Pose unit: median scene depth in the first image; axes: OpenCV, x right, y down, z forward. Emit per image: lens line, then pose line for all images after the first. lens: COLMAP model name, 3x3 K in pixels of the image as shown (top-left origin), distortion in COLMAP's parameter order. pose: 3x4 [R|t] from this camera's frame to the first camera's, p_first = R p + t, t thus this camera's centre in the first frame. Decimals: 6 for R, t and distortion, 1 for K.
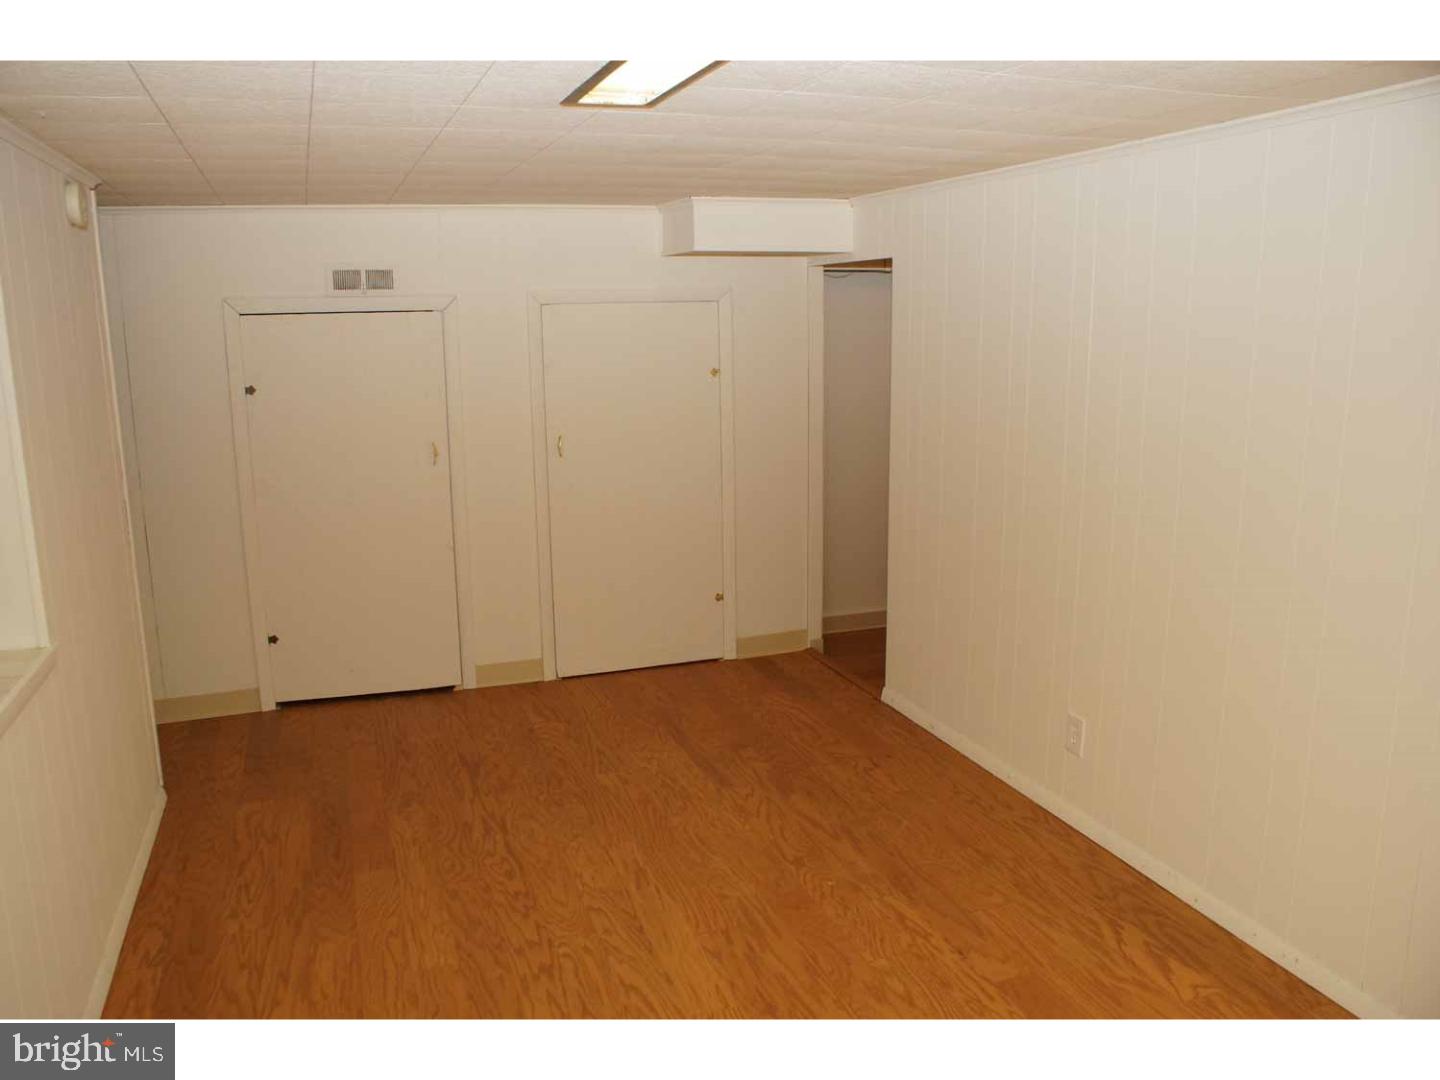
lens RADIAL K [[1125.0, 0, 716.6], [0, 1125.0, 541.9], [0, 0, 1]] dist [-0.116433, 0.059771]
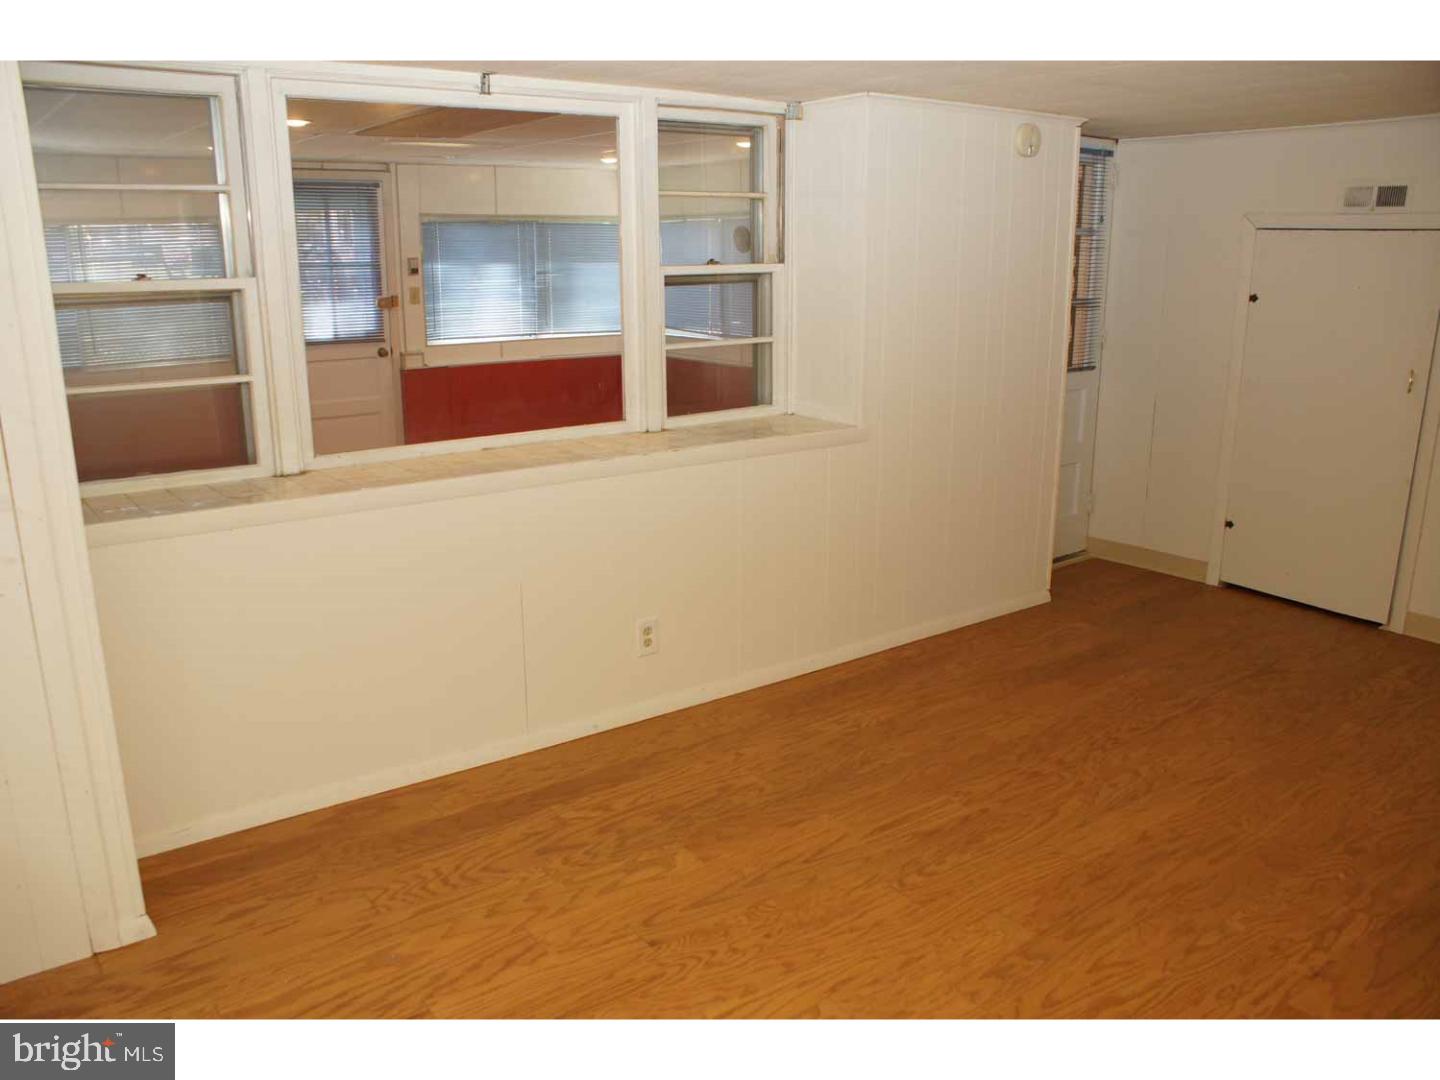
lens RADIAL K [[1125.0, 0, 713.0], [0, 1125.0, 540.6], [0, 0, 1]] dist [-0.116433, 0.059771]
pose [[0.284481, 0.250080, -0.925489, 0.561346], [-0.195269, 0.960255, 0.199452, -0.017907], [0.938584, 0.123979, 0.322007, 0.182124]]
